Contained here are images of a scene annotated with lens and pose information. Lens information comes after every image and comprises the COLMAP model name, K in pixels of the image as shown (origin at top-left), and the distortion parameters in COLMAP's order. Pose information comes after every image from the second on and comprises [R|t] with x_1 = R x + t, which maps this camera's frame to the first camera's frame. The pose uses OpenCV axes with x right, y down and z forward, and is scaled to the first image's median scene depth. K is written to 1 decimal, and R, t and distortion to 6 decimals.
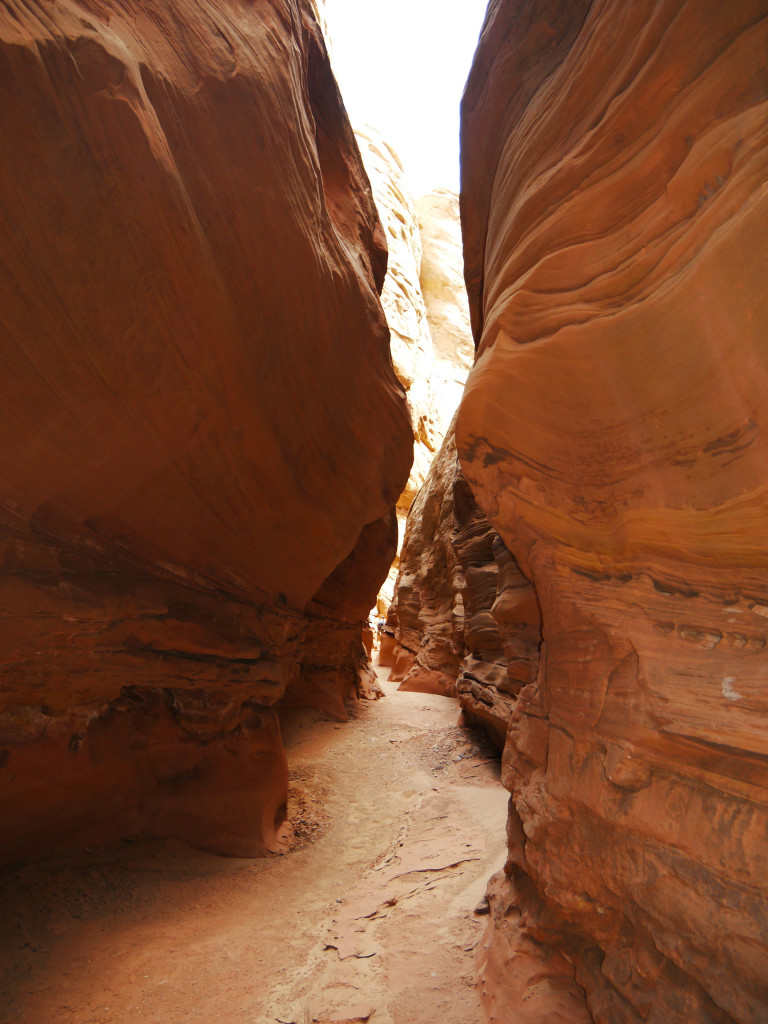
lens RADIAL K [[833.2, 0, 384.3], [0, 833.2, 511.7], [0, 0, 1]] dist [-0.000427, 0.000084]
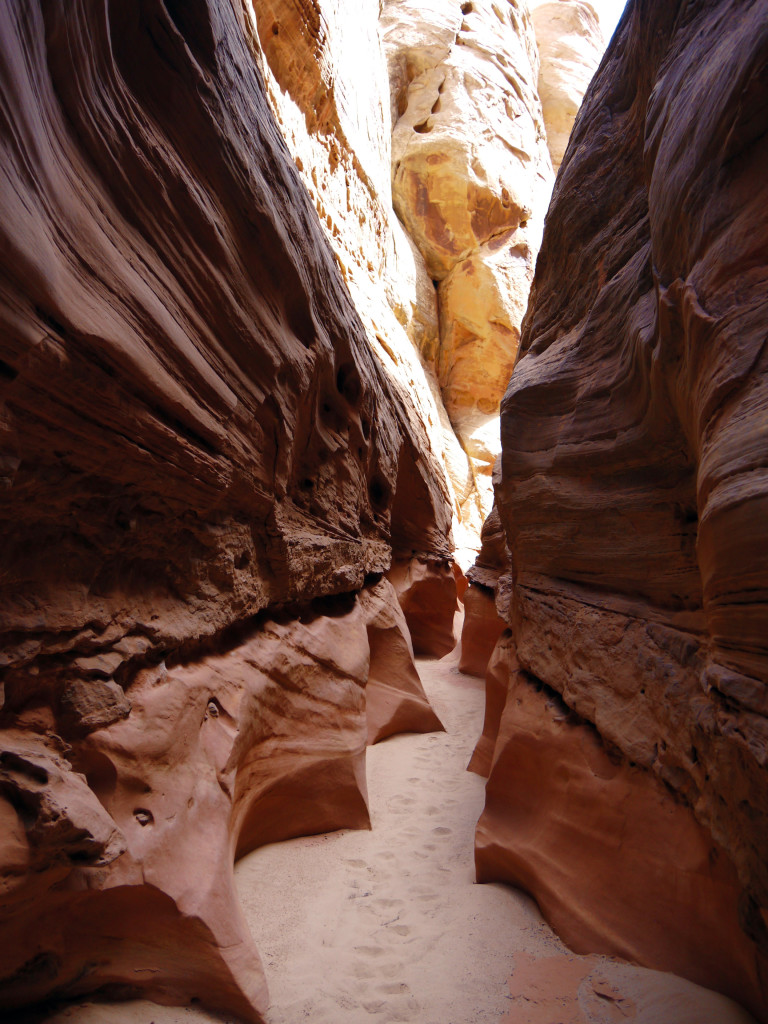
lens RADIAL K [[833.2, 0, 383.2], [0, 833.2, 512.4], [0, 0, 1]] dist [-0.000427, 0.000084]
pose [[0.990191, -0.015139, -0.138898, 0.005385], [0.025925, 0.996757, 0.076179, 0.035130], [0.137294, -0.079033, 0.987372, 0.262811]]
